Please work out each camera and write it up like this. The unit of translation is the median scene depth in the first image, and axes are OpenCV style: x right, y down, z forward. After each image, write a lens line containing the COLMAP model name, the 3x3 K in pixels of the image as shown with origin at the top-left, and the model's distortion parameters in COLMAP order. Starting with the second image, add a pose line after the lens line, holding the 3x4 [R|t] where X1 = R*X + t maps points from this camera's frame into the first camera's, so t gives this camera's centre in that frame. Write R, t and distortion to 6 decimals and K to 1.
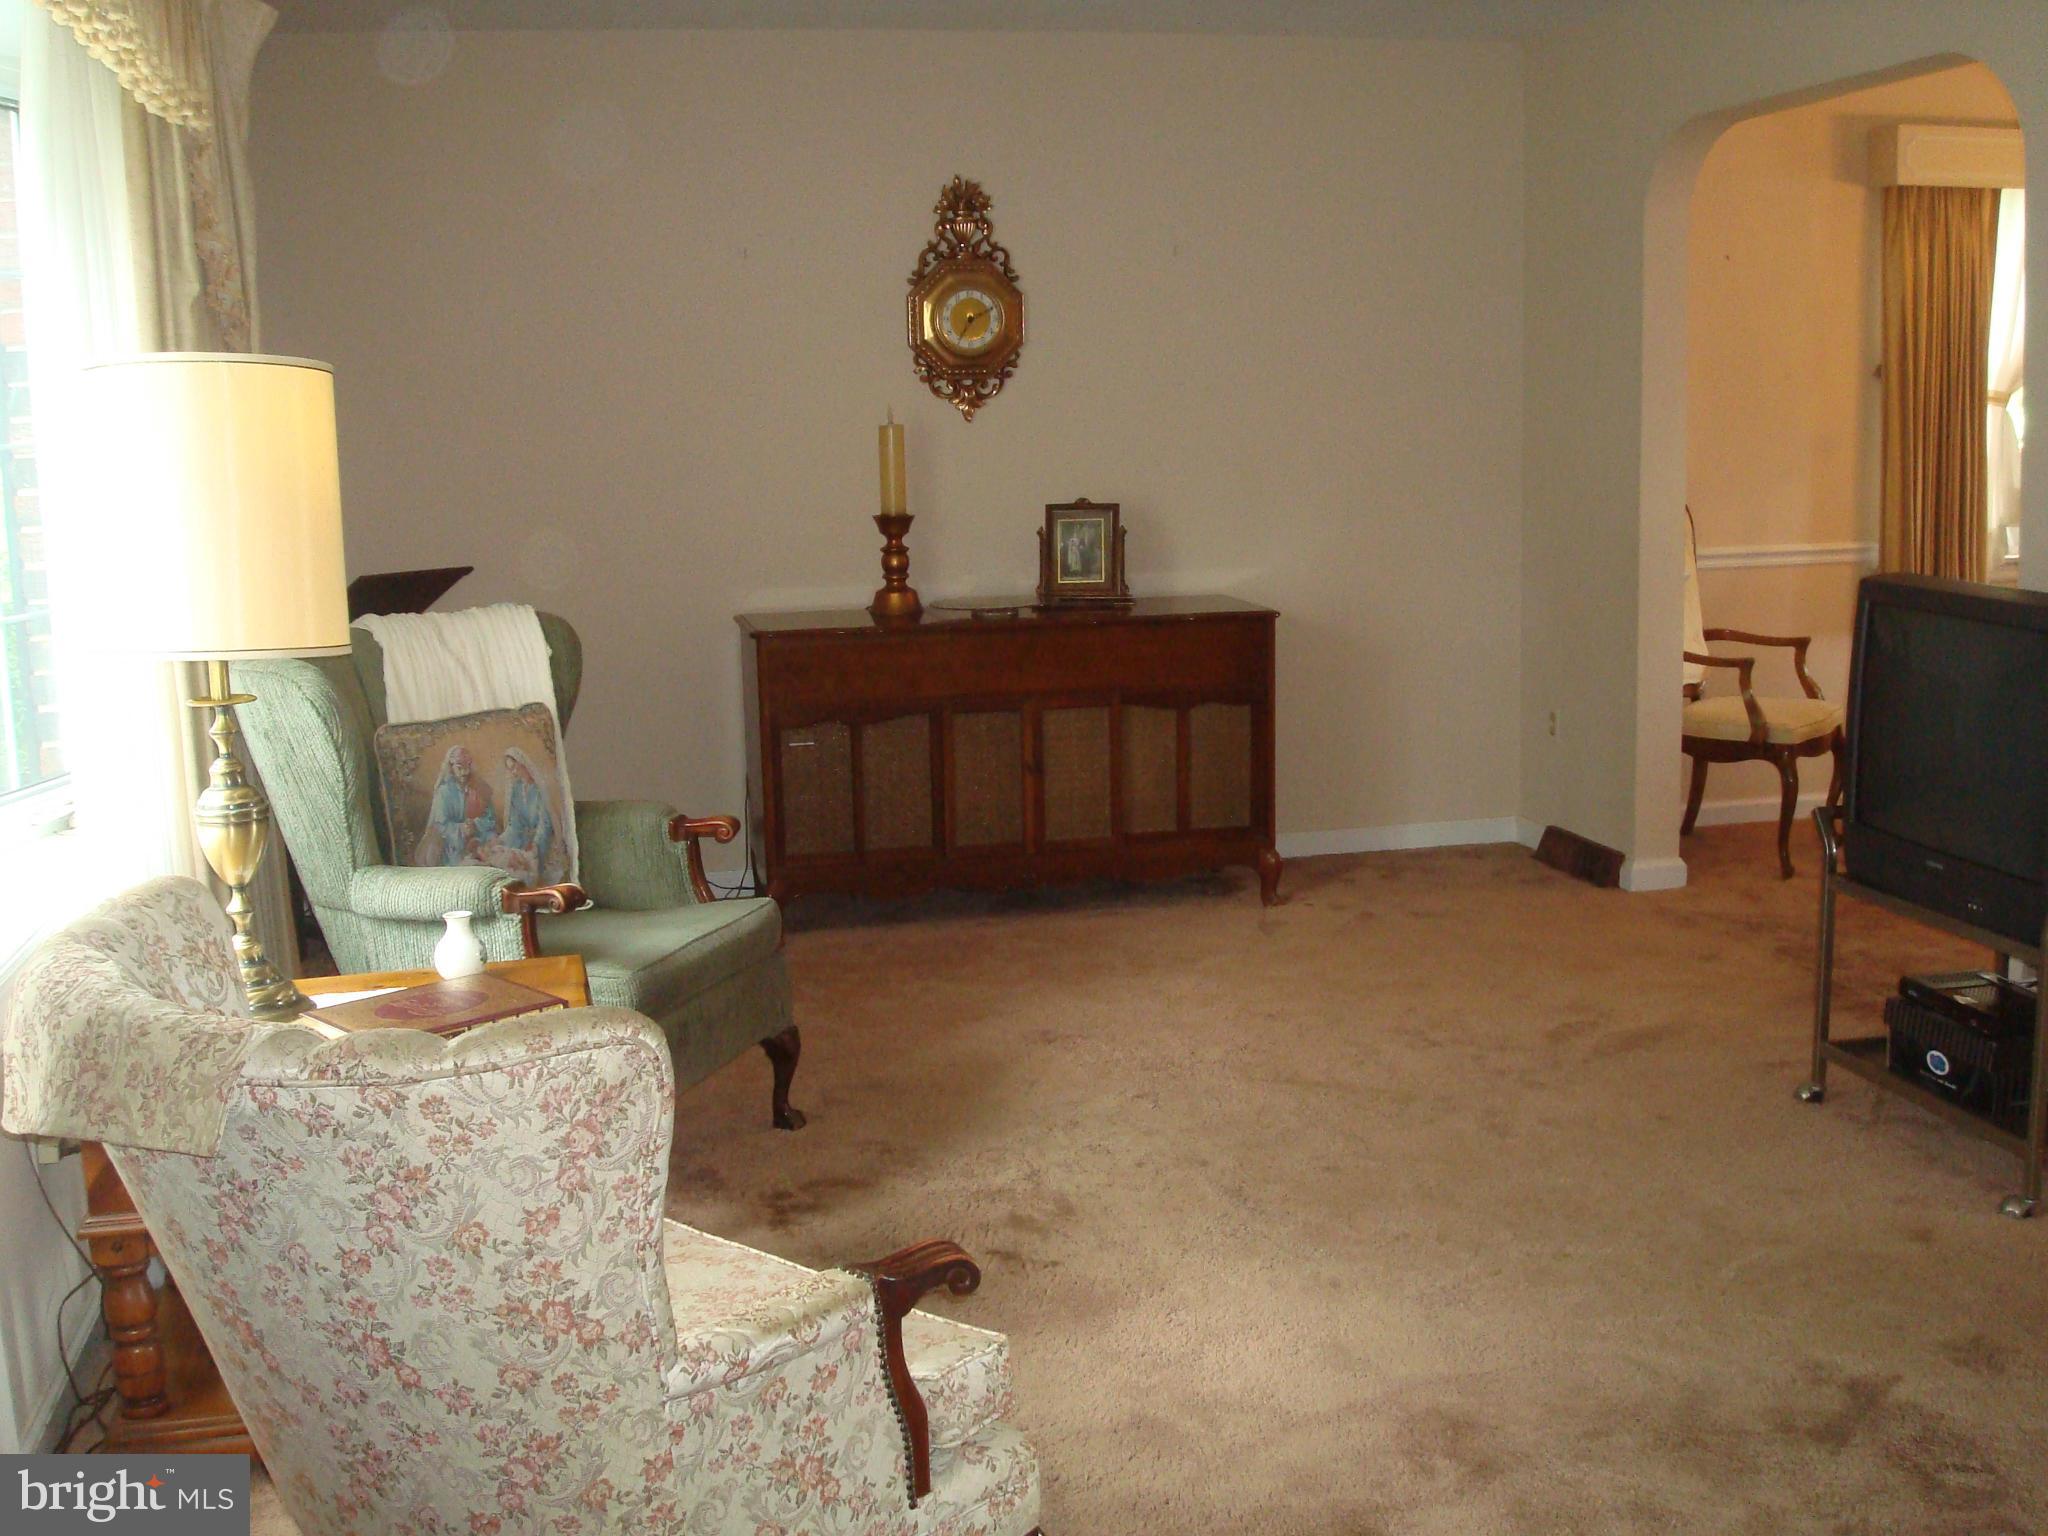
lens RADIAL K [[2175.9, 0, 1012.8], [0, 2175.9, 745.2], [0, 0, 1]] dist [-0.063574, -0.157636]
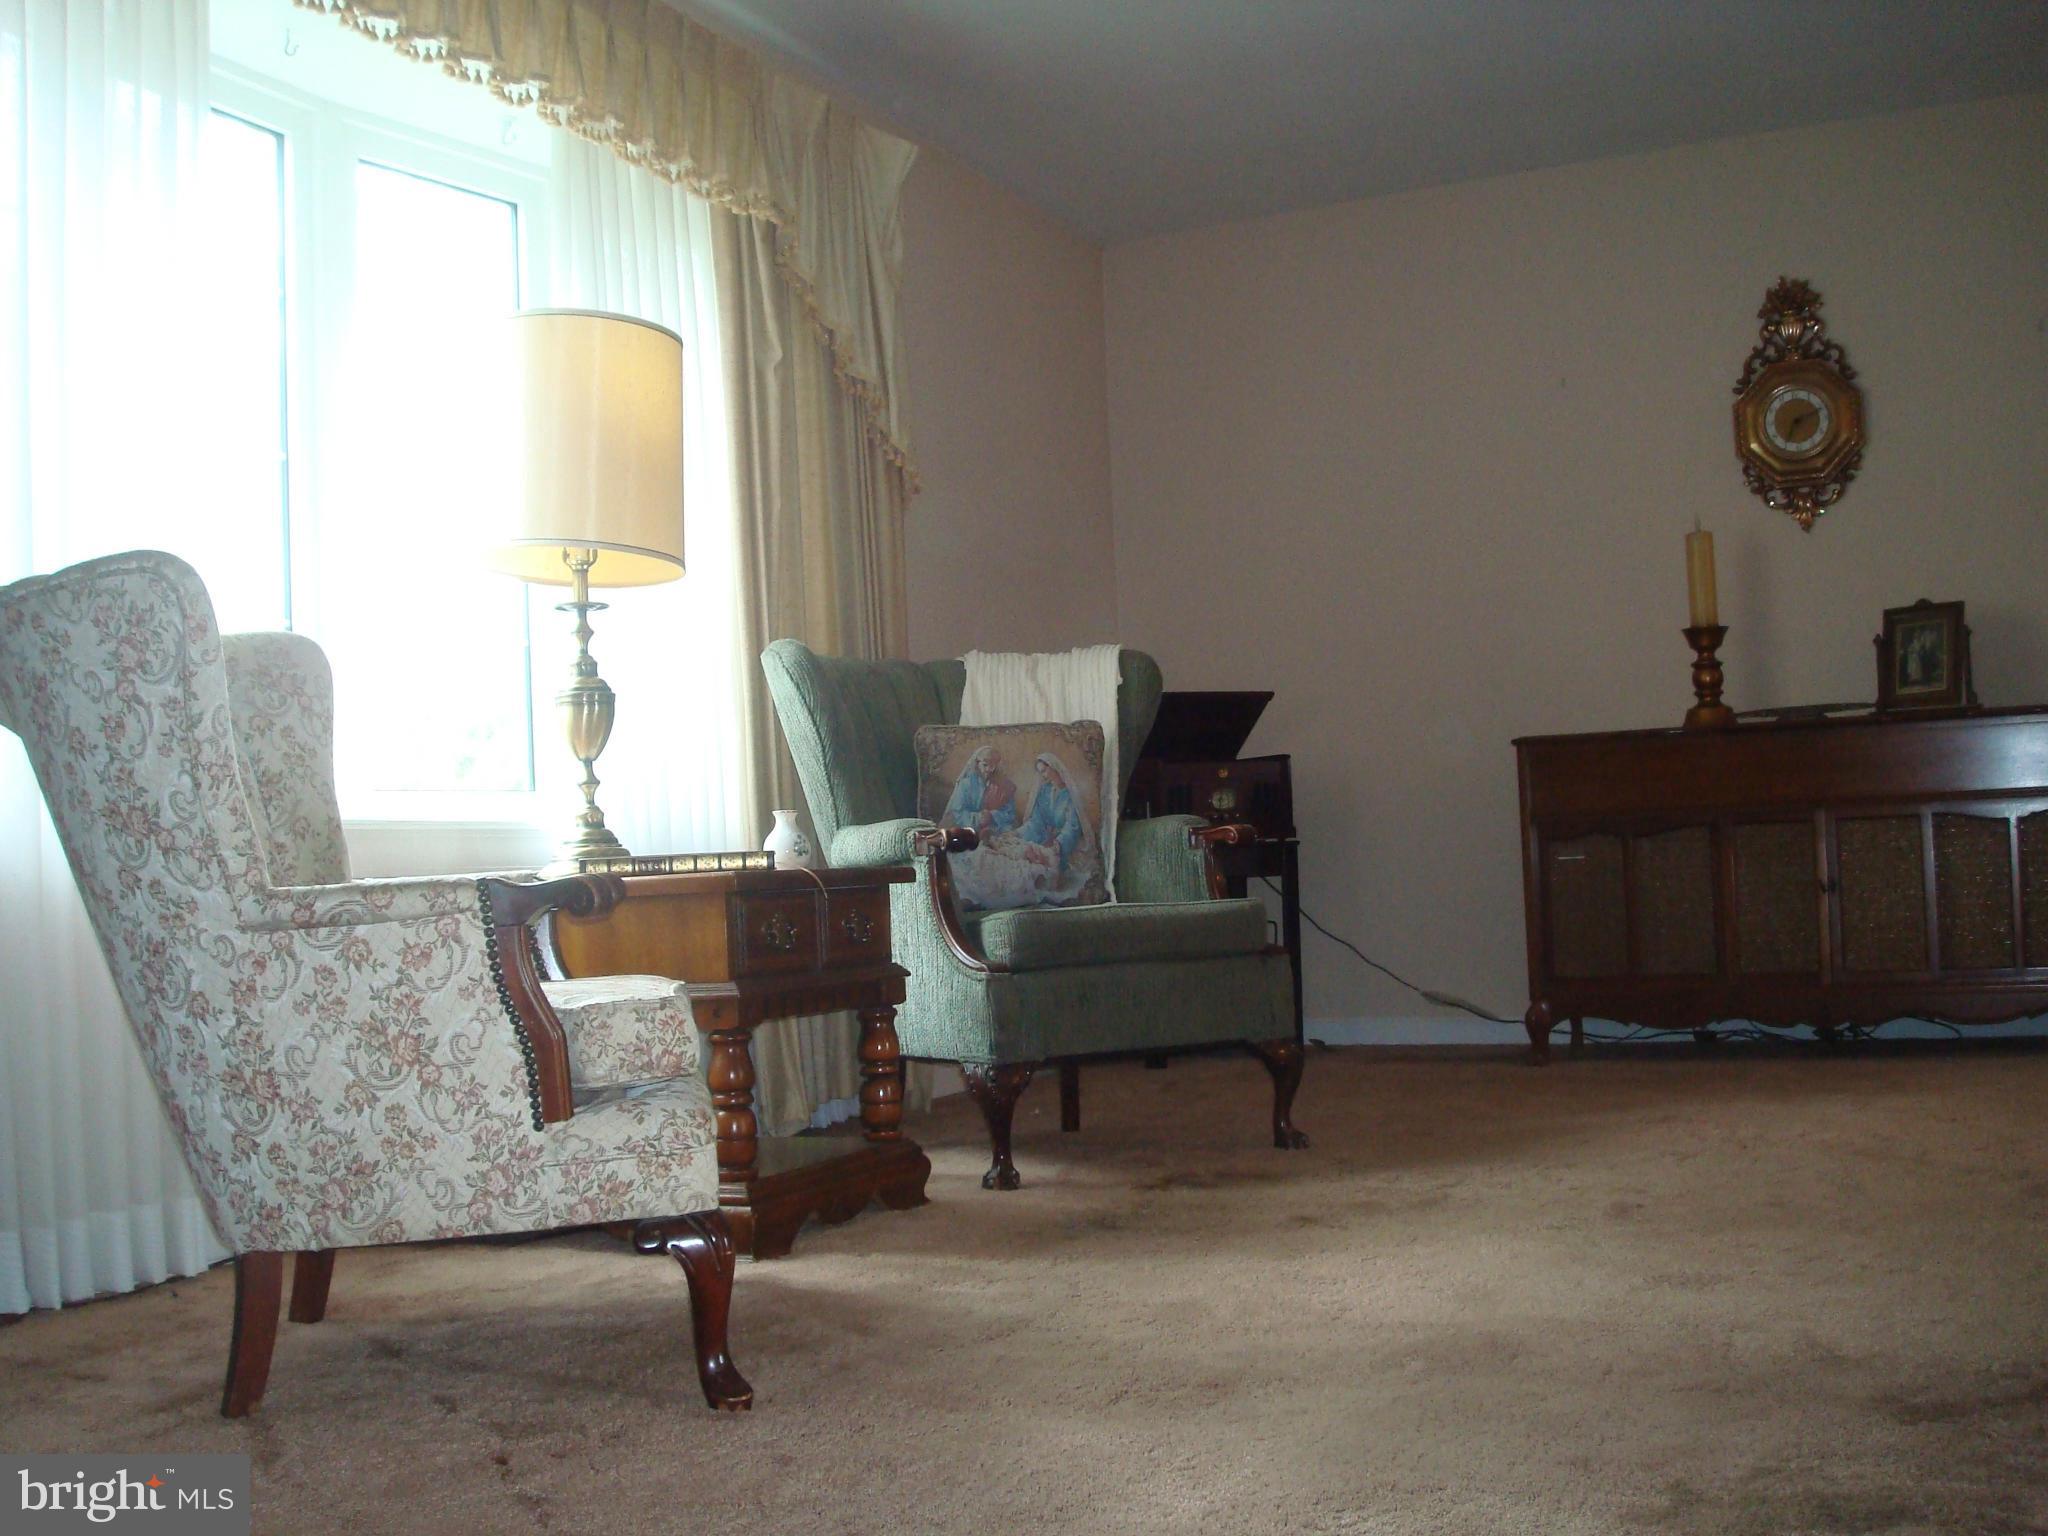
lens RADIAL K [[2175.9, 0, 1012.8], [0, 2175.9, 745.2], [0, 0, 1]] dist [-0.063574, -0.157636]
pose [[0.783866, -0.045206, -0.619283, 0.298441], [-0.072753, 0.983790, -0.163901, 0.123497], [0.616654, 0.173531, 0.767871, 0.116380]]
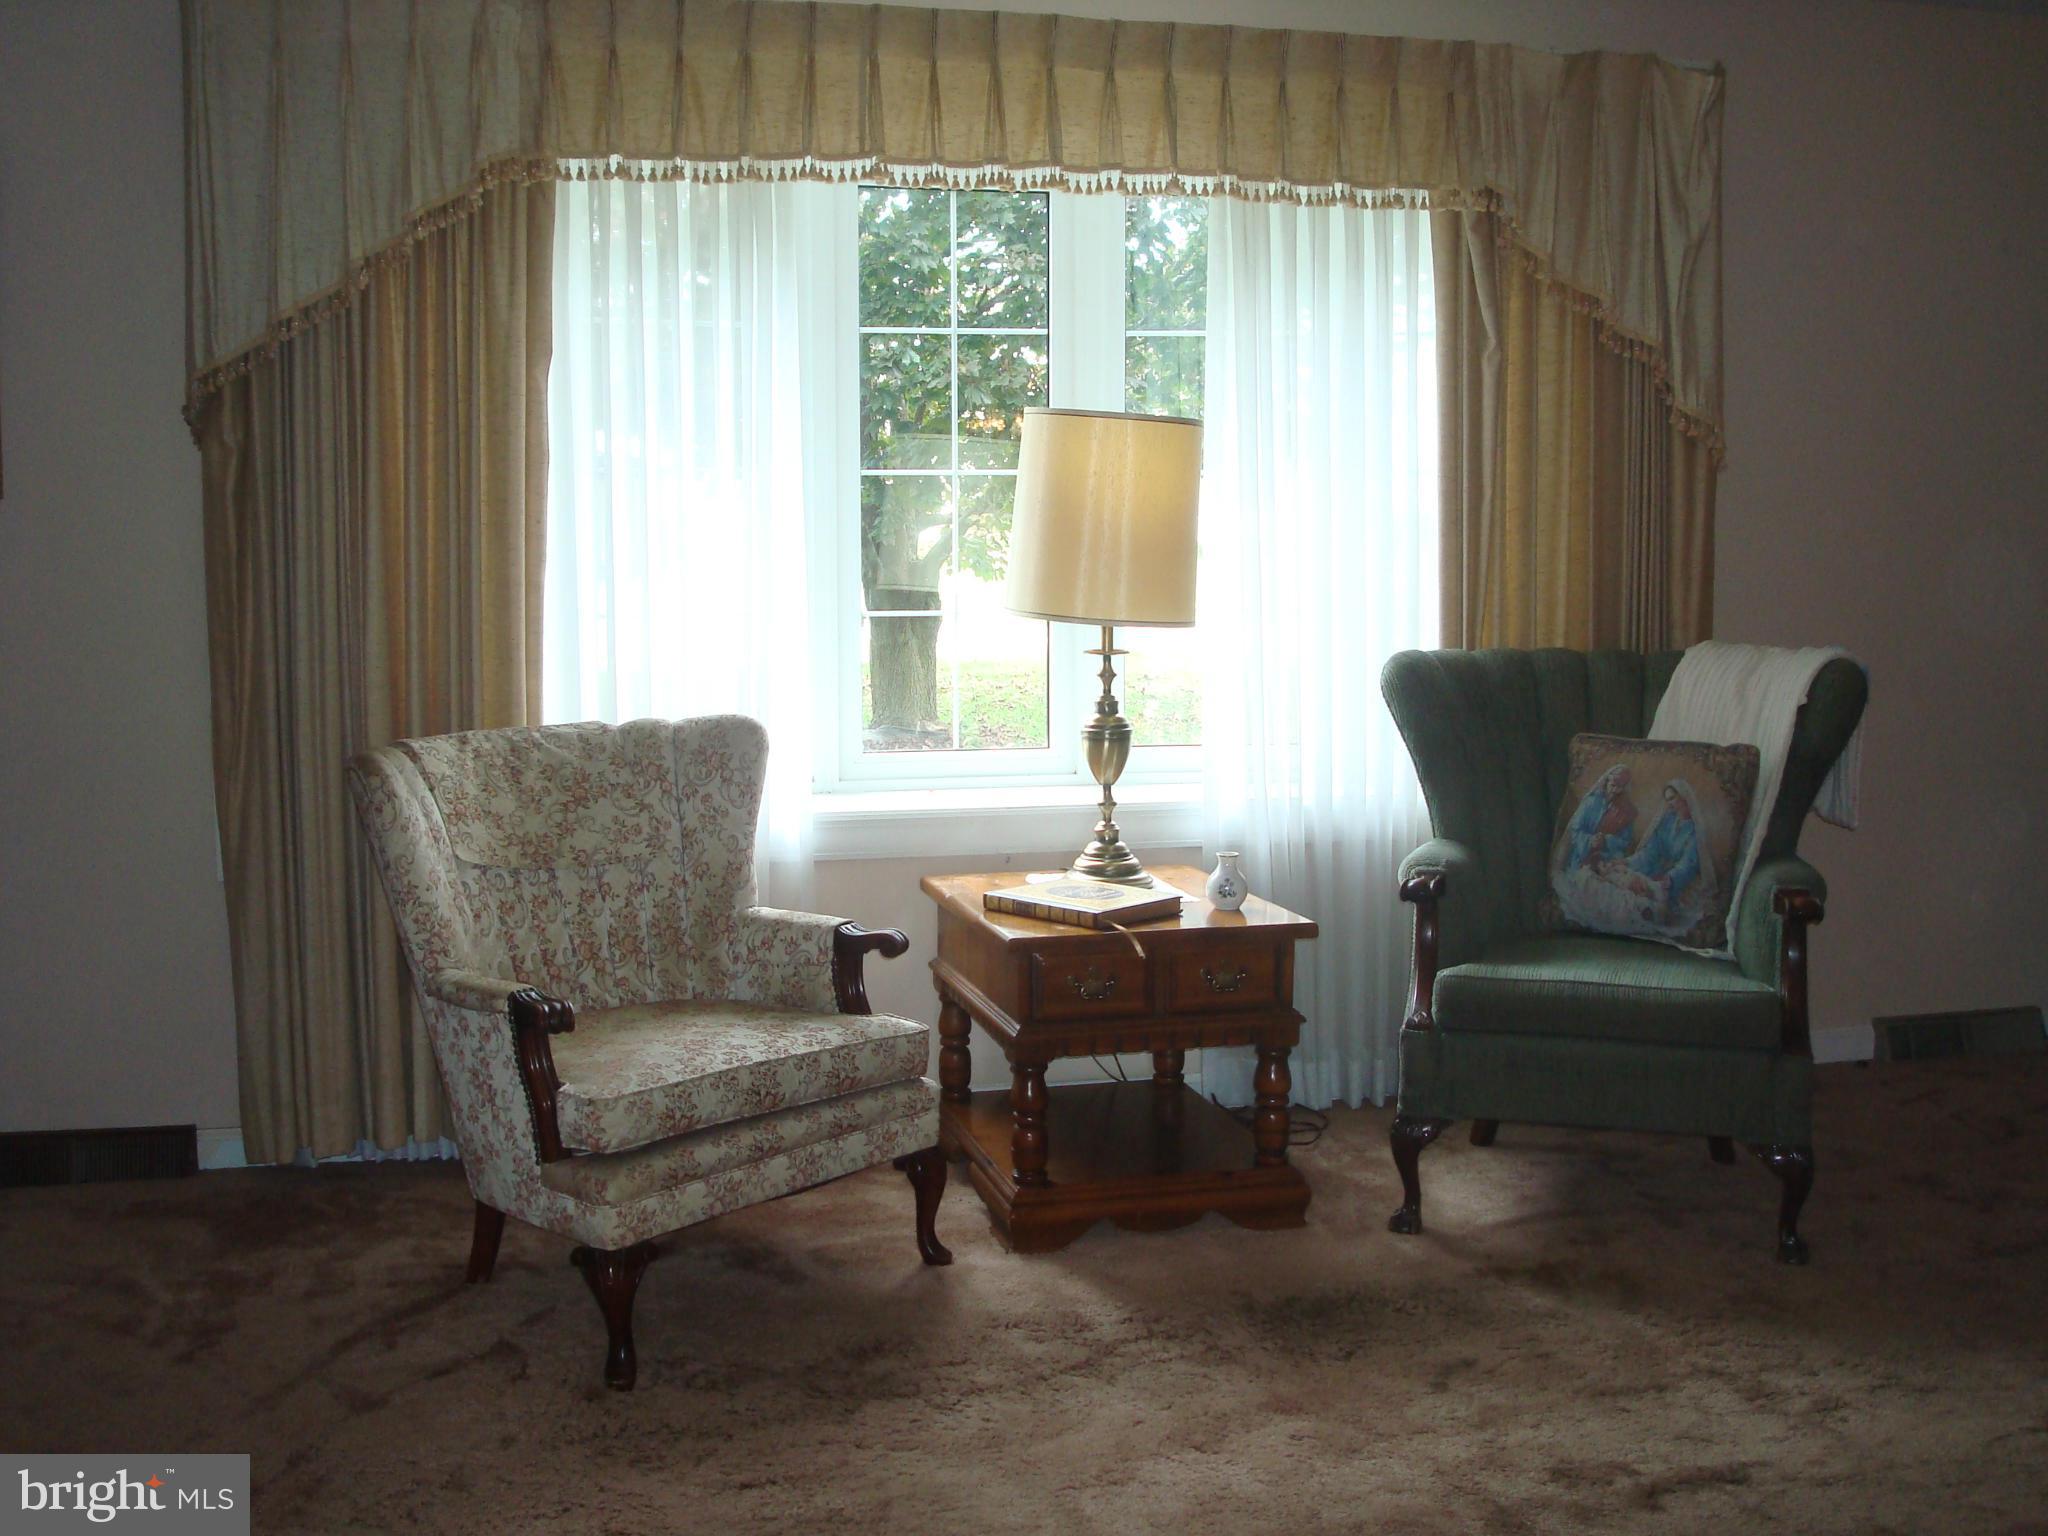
lens RADIAL K [[2112.0, 0, 1024.0], [0, 2112.0, 768.0], [0, 0, 1]] dist [-0.008897, -0.150004]
pose [[0.008406, 0.137467, -0.990471, 0.522441], [-0.151076, 0.979311, 0.134636, -0.063871], [0.988486, 0.148505, 0.029000, 0.473890]]
